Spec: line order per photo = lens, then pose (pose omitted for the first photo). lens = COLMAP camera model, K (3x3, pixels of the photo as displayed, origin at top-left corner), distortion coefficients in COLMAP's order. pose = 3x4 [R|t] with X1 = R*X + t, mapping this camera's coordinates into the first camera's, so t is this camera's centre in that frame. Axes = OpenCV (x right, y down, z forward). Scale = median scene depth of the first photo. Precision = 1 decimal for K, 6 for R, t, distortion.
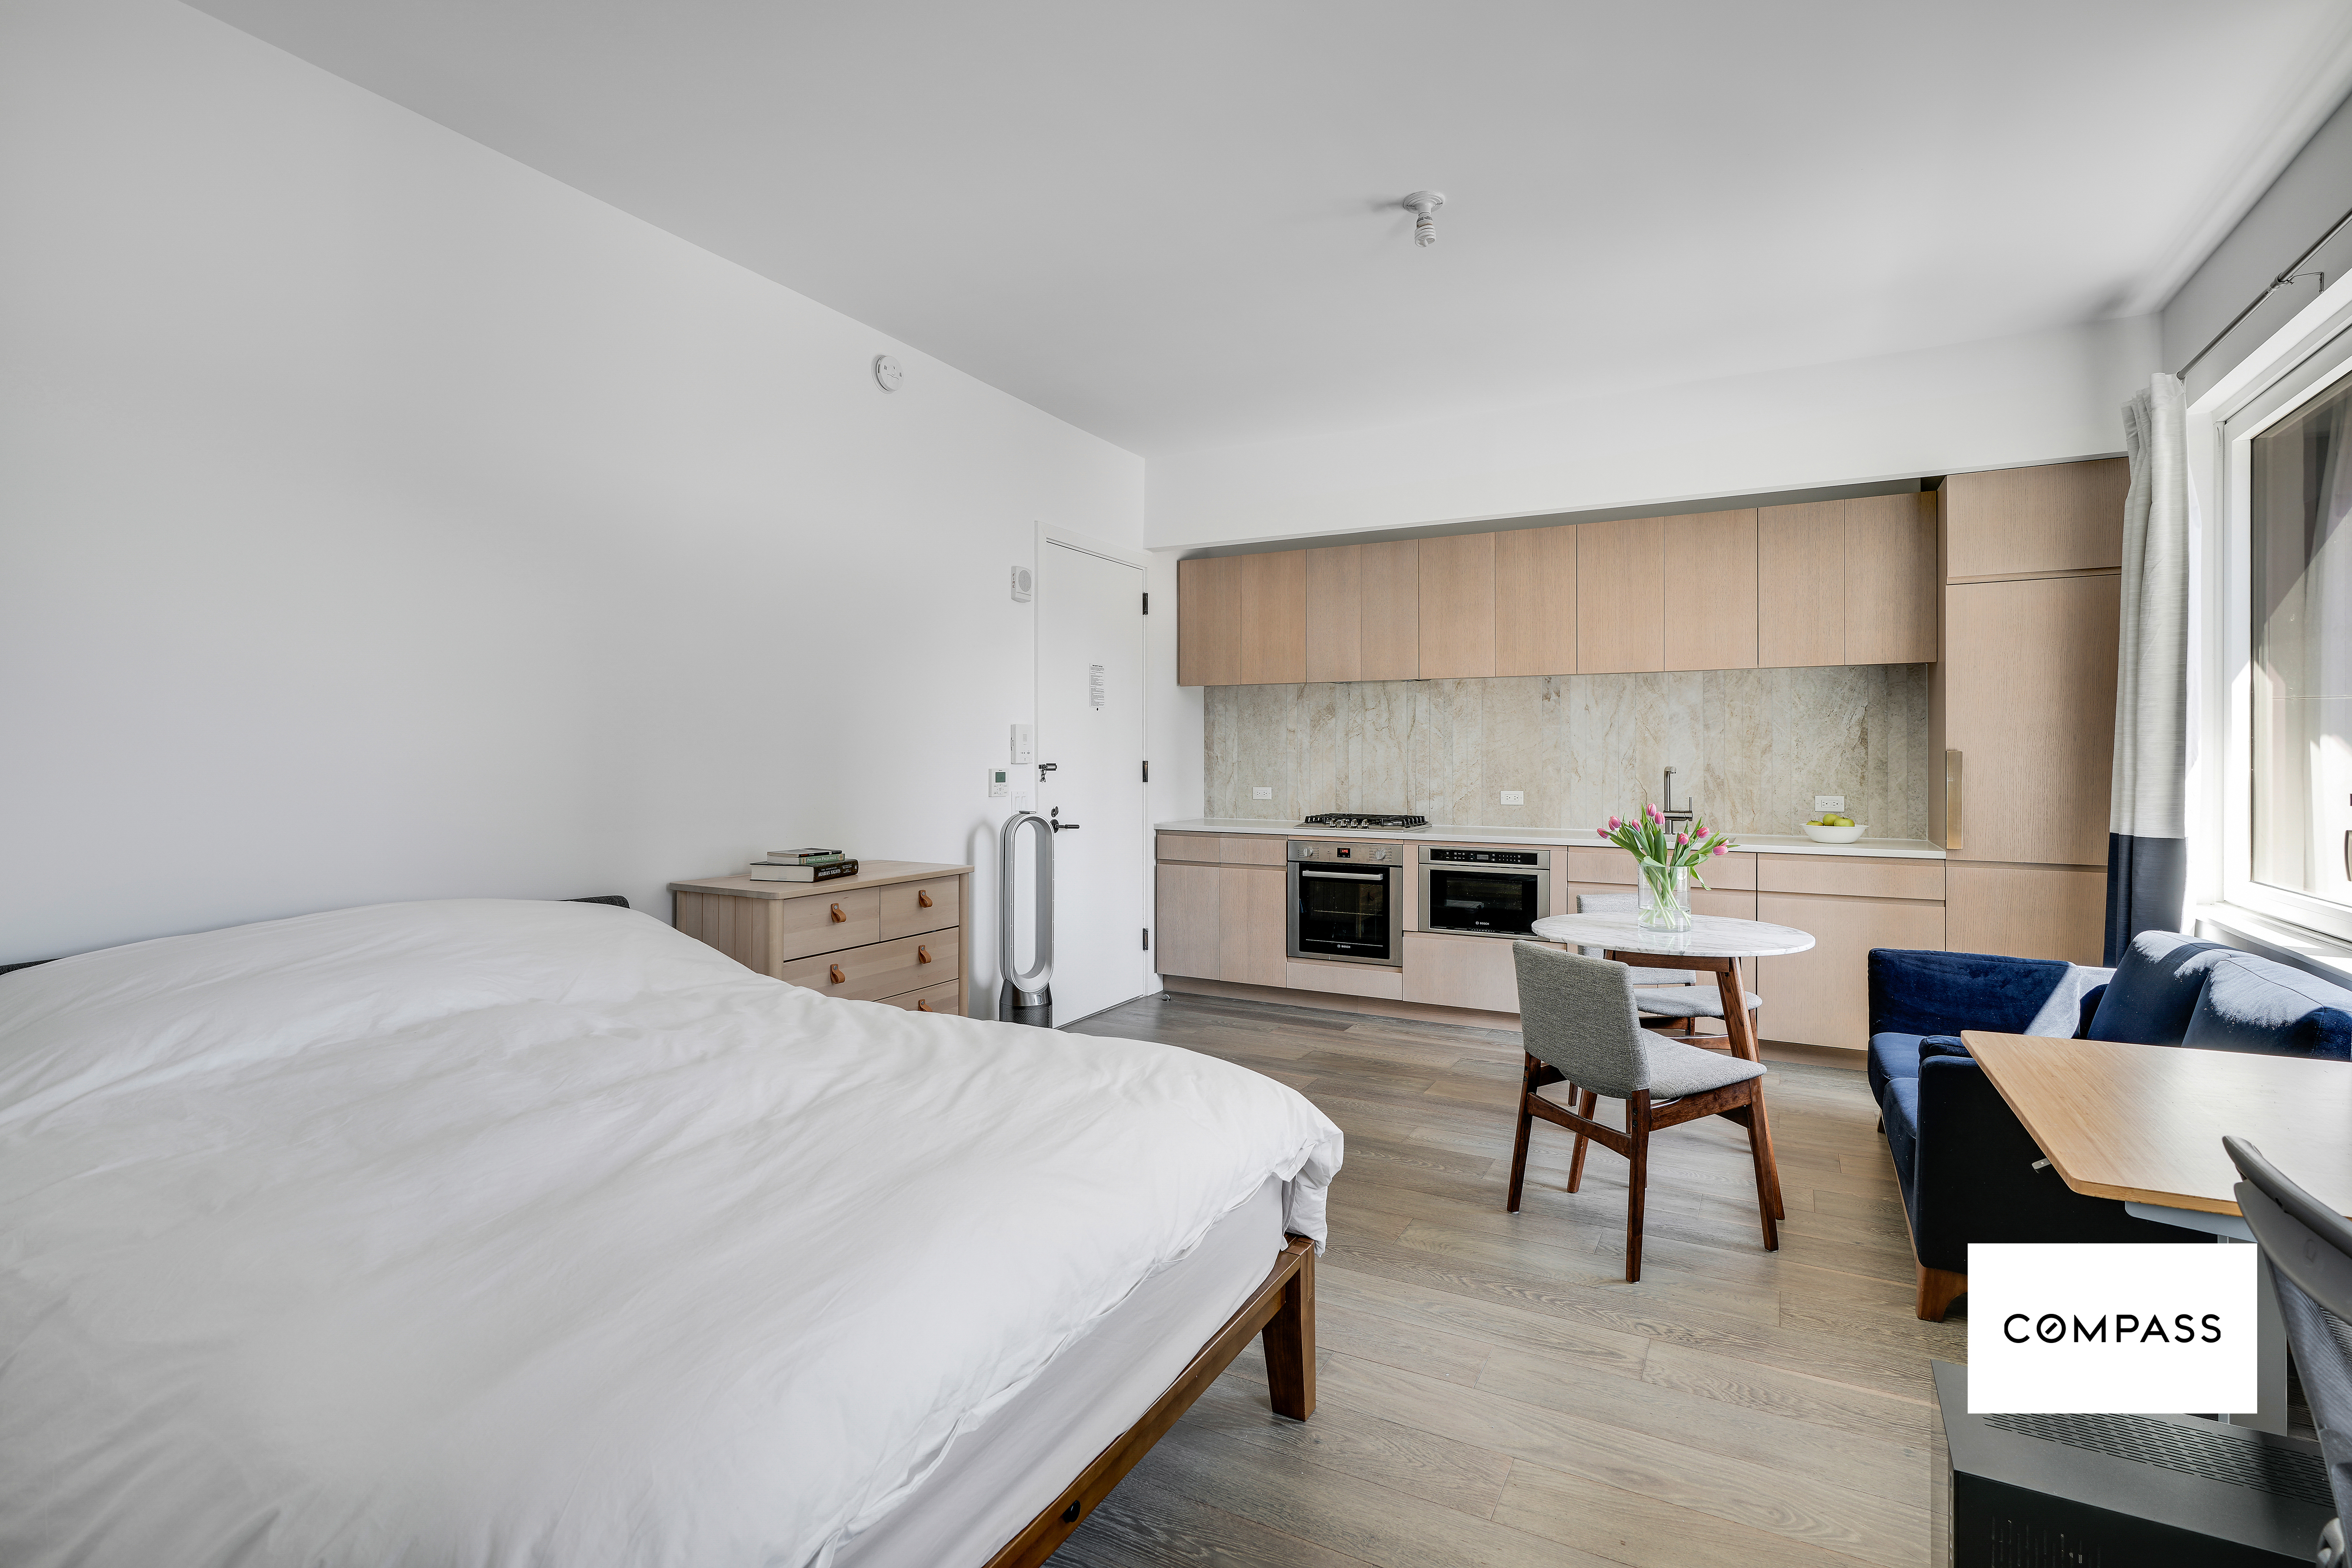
lens RADIAL K [[1065.2, 0, 1183.4], [0, 1065.2, 770.6], [0, 0, 1]] dist [-0.001787, -0.000040]
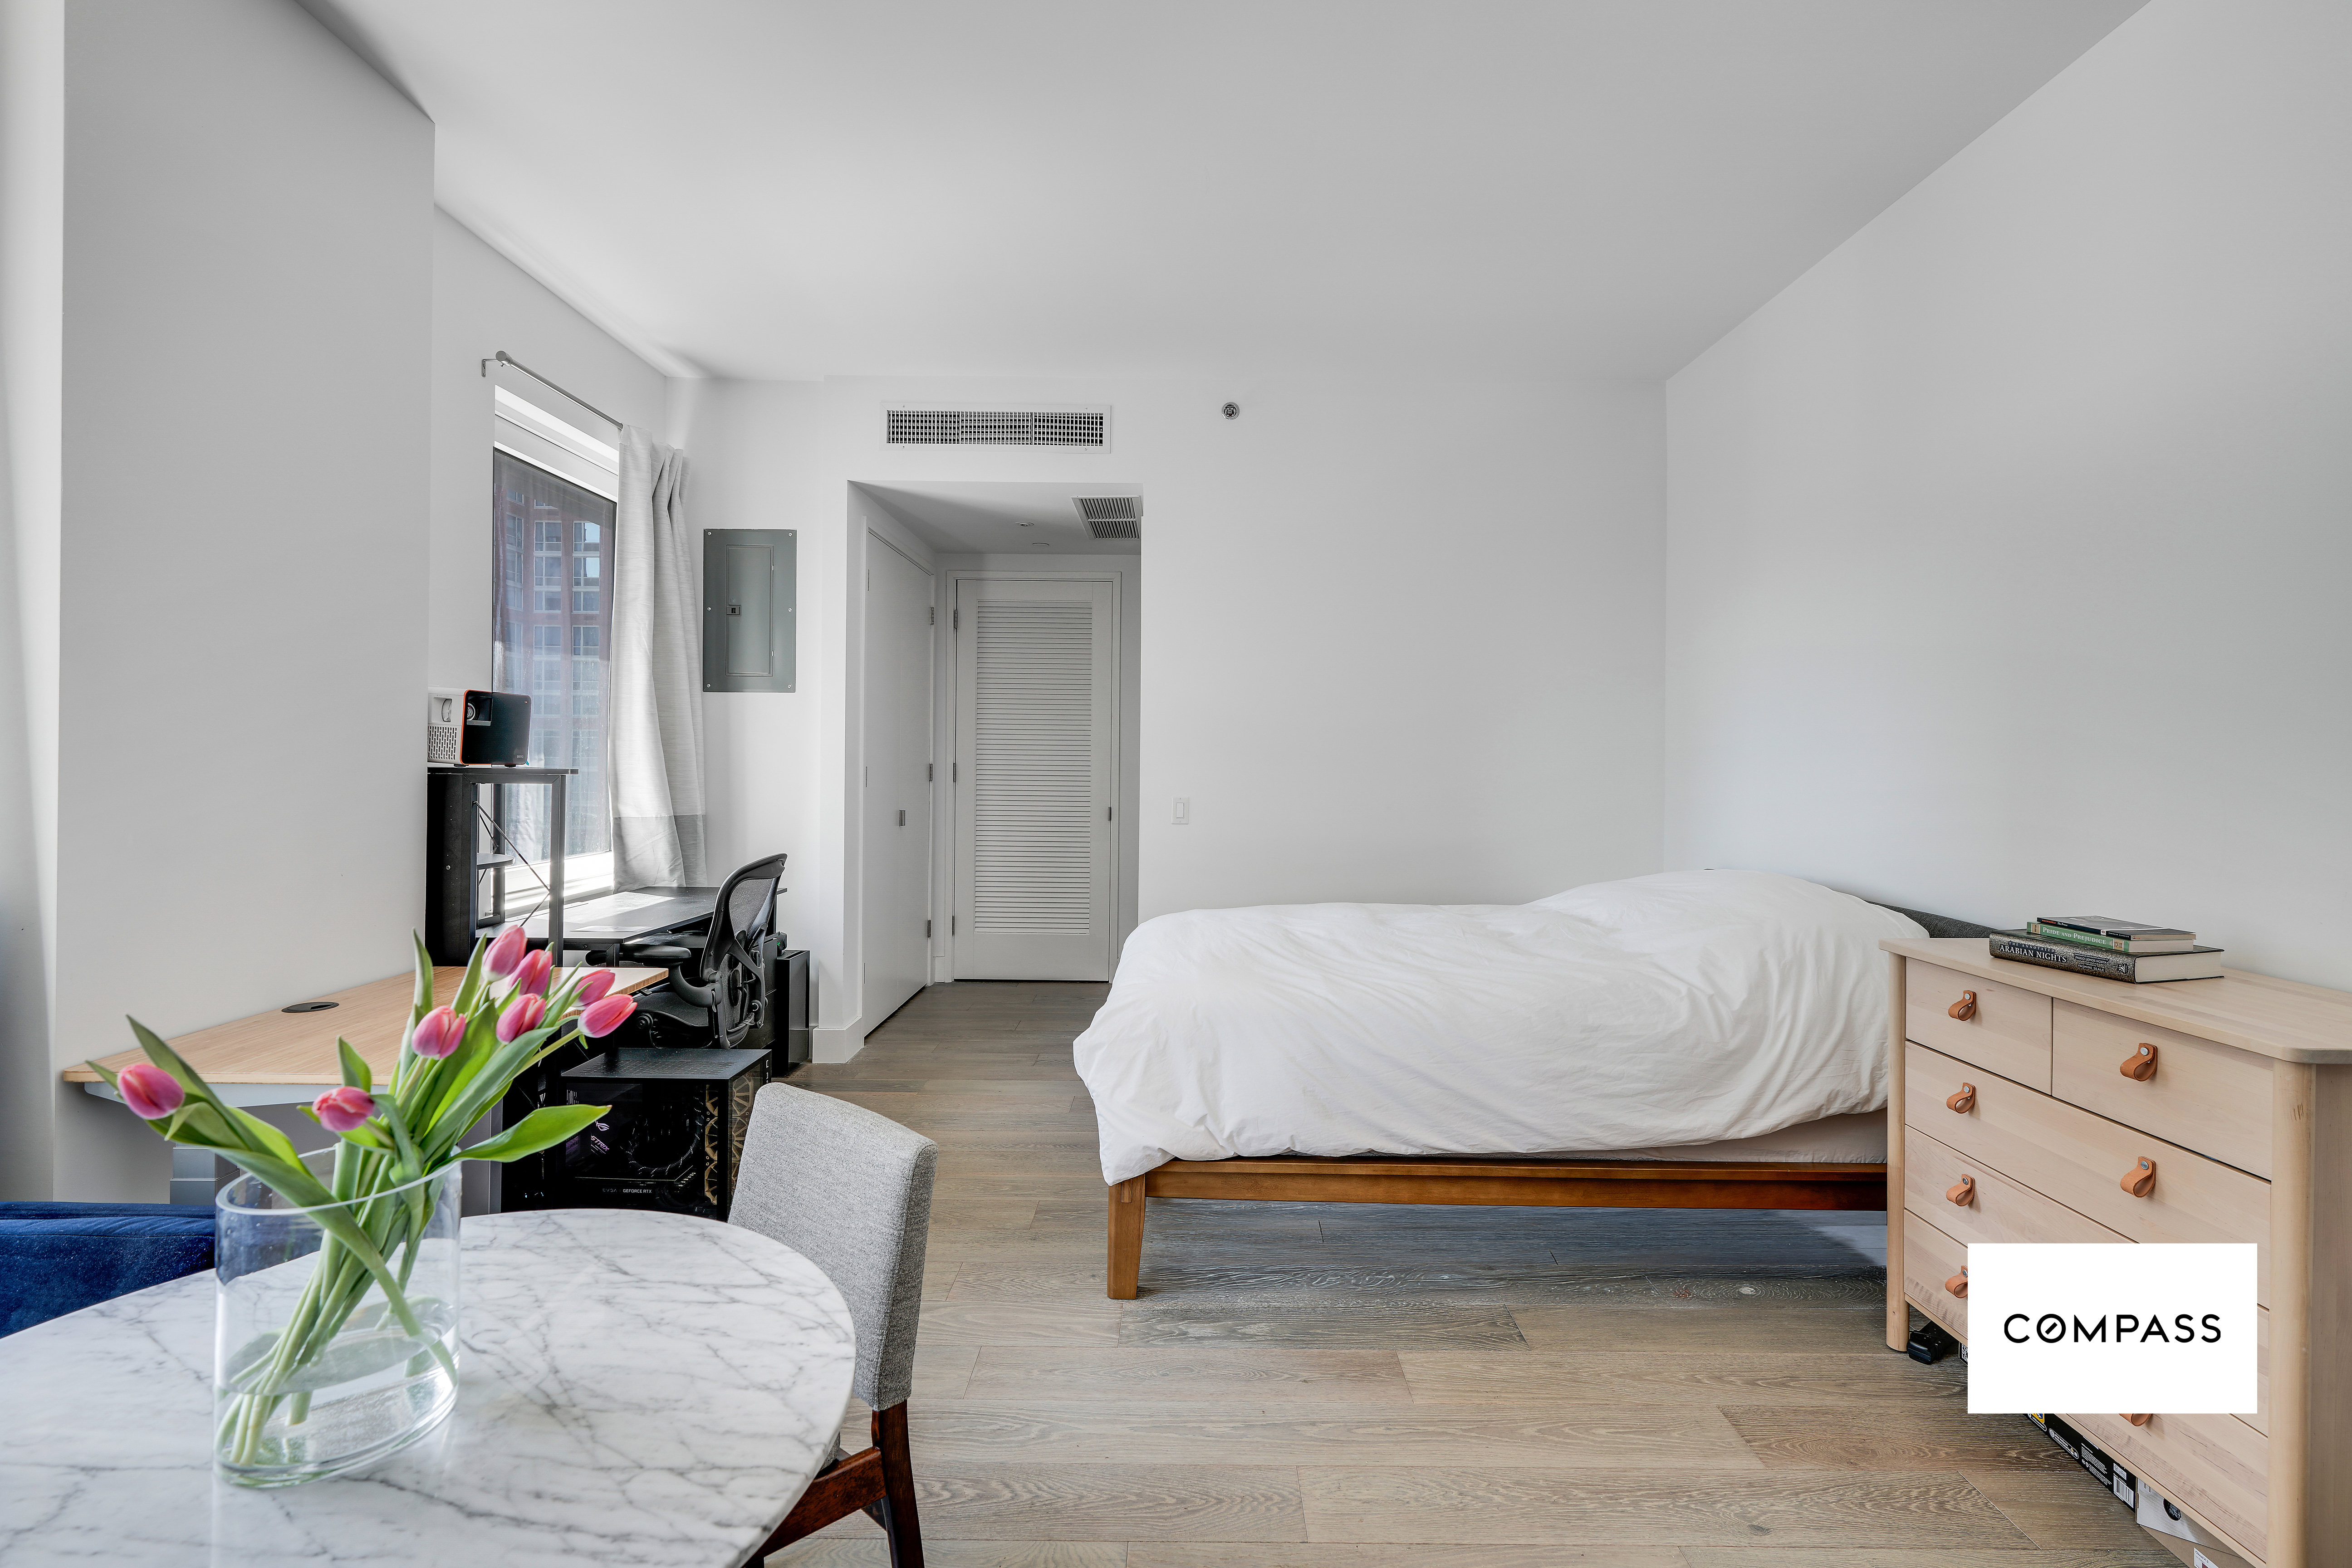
lens RADIAL K [[1065.2, 0, 1182.6], [0, 1065.2, 765.1], [0, 0, 1]] dist [-0.001787, -0.000040]
pose [[-0.880583, -0.003656, -0.473878, 0.263697], [-0.009737, 0.999899, 0.010380, -0.008889], [0.473792, 0.013755, -0.880530, 0.884471]]
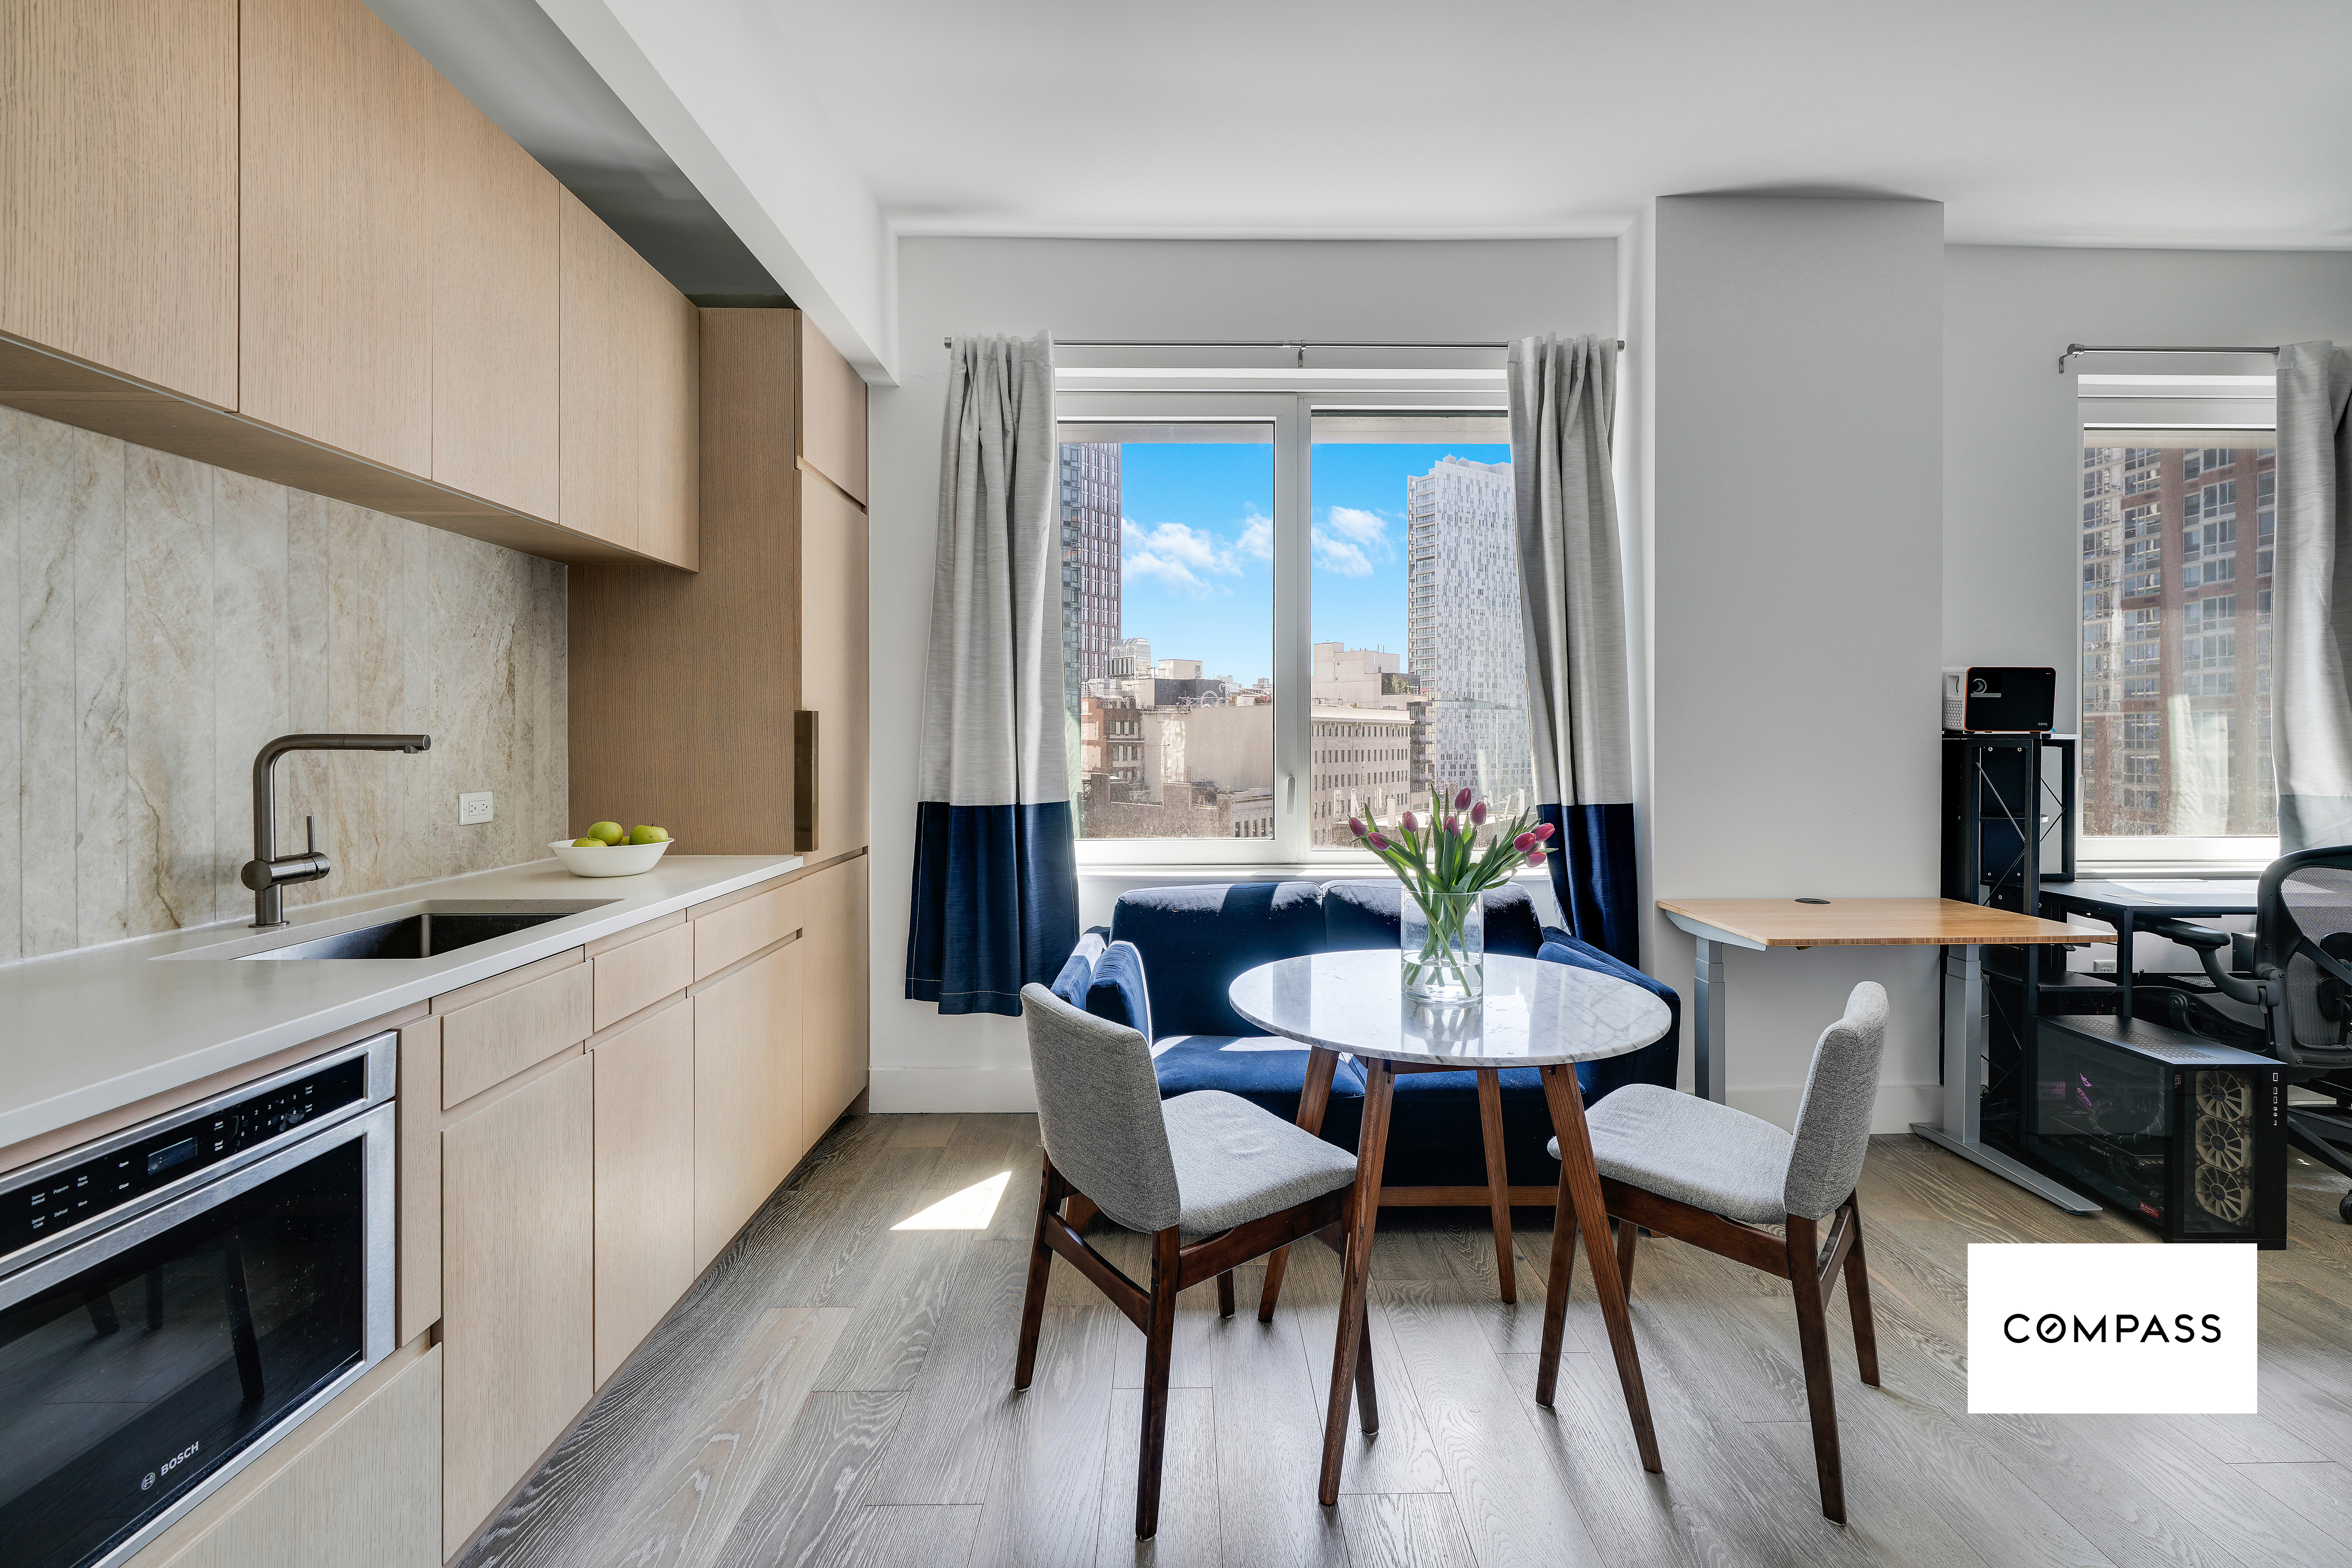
lens RADIAL K [[1065.2, 0, 1175.4], [0, 1065.2, 762.6], [0, 0, 1]] dist [-0.001787, -0.000040]
pose [[-0.479541, -0.023232, 0.877212, -0.002532], [0.006590, 0.999526, 0.030074, -0.003869], [-0.877495, 0.020203, -0.479161, 0.957511]]
